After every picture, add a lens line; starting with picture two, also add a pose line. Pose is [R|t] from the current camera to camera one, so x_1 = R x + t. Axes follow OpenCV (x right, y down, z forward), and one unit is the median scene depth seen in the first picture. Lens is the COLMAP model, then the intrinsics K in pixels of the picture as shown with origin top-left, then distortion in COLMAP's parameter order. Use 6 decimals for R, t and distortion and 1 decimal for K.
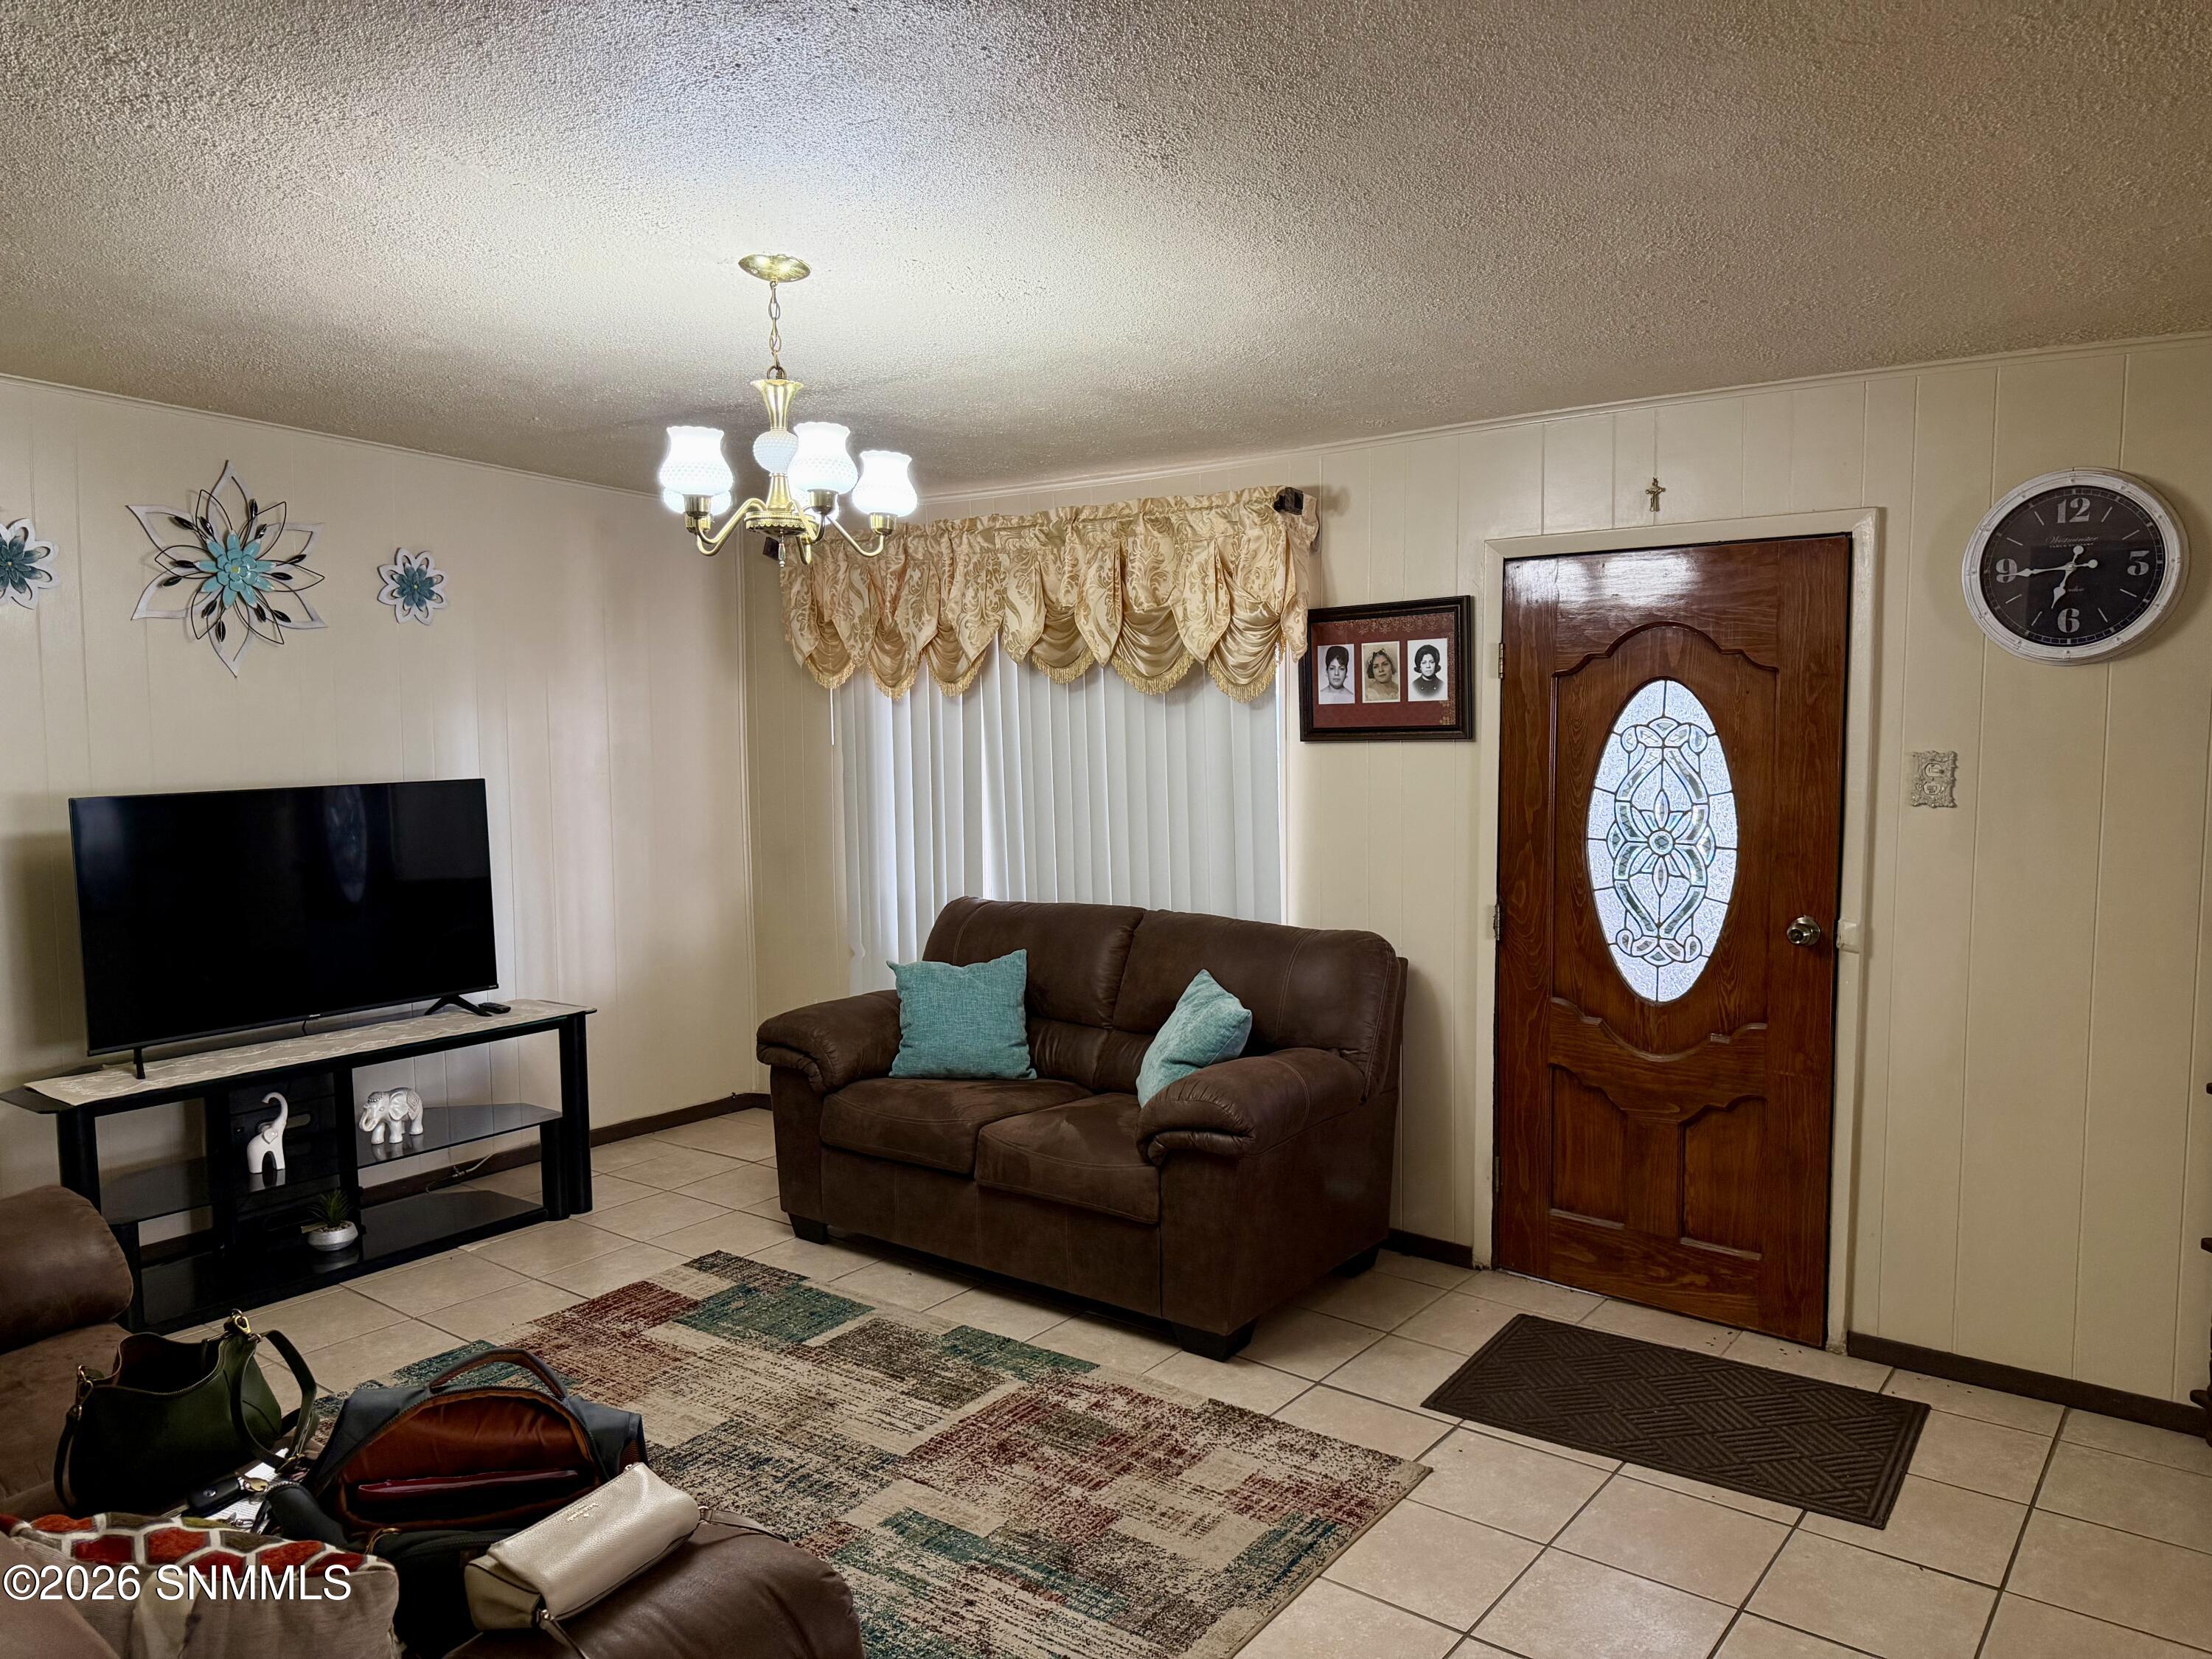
lens RADIAL K [[1564.3, 0, 1107.3], [0, 1564.3, 826.8], [0, 0, 1]] dist [0.110283, -0.162590]
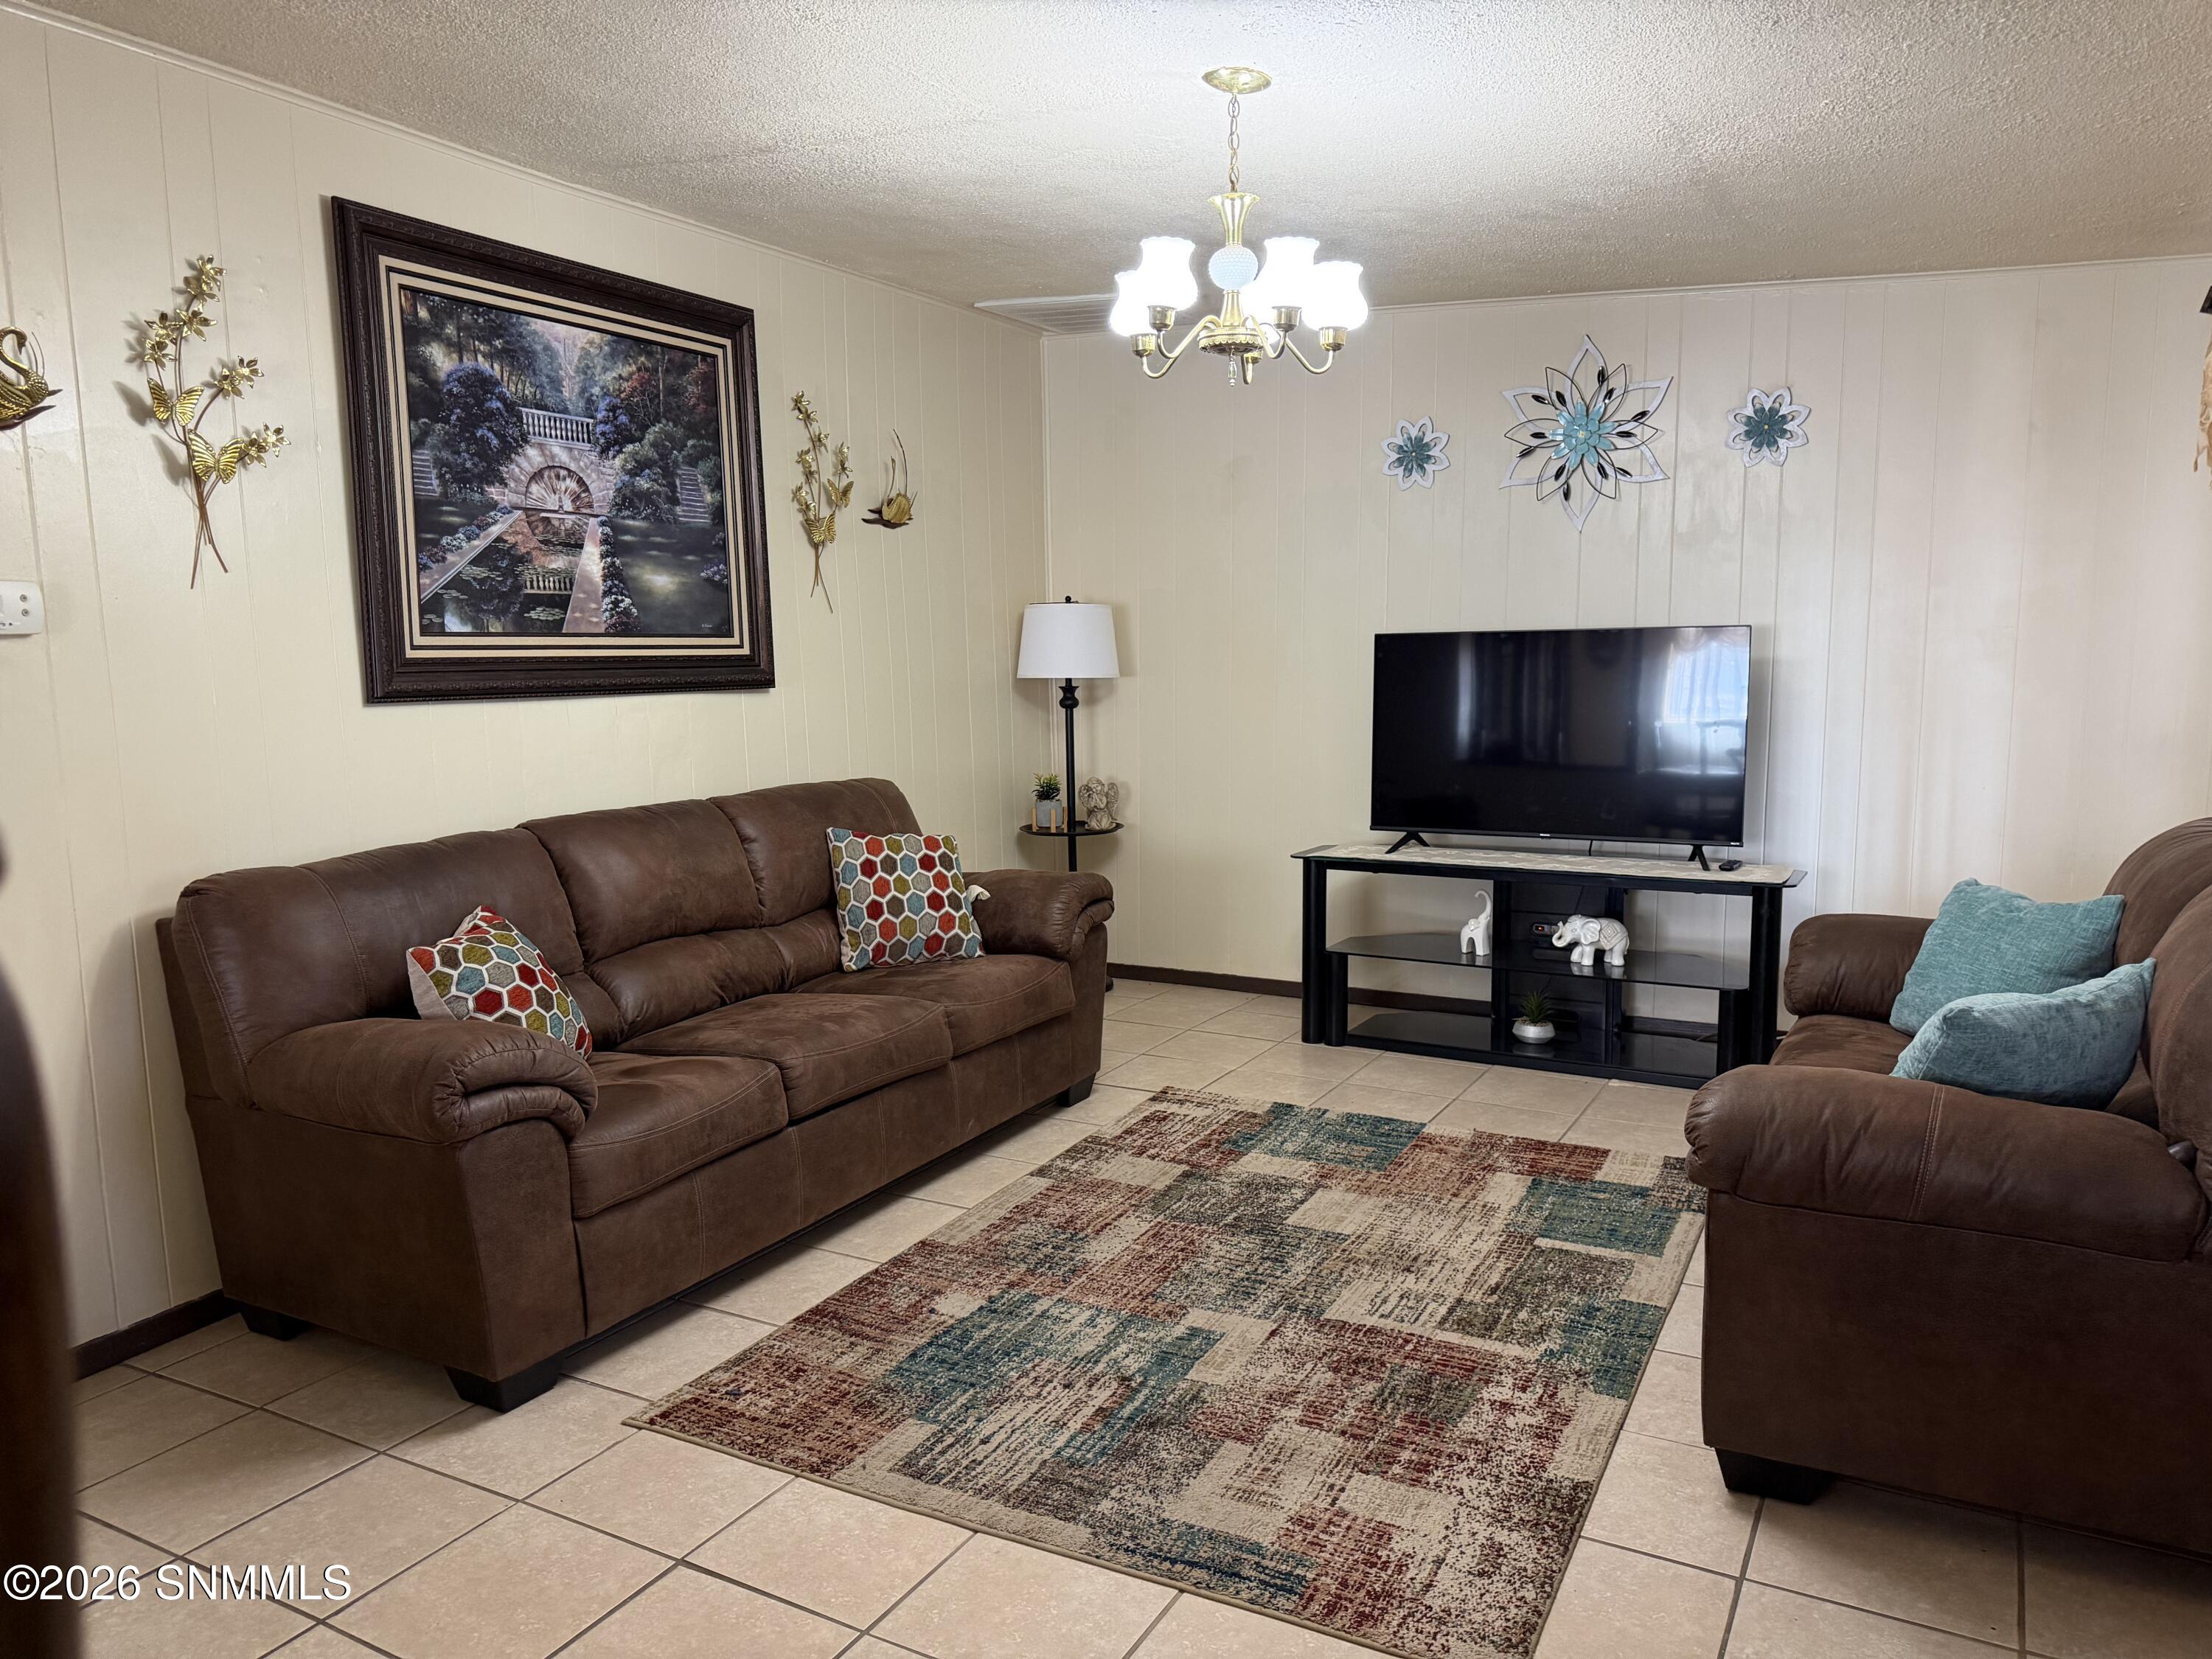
lens RADIAL K [[1564.3, 0, 1107.3], [0, 1564.3, 826.8], [0, 0, 1]] dist [0.110283, -0.162590]
pose [[0.146167, 0.126366, -0.981156, 0.678437], [-0.065699, 0.990858, 0.117828, 0.003311], [0.987076, 0.047238, 0.153133, 0.654363]]
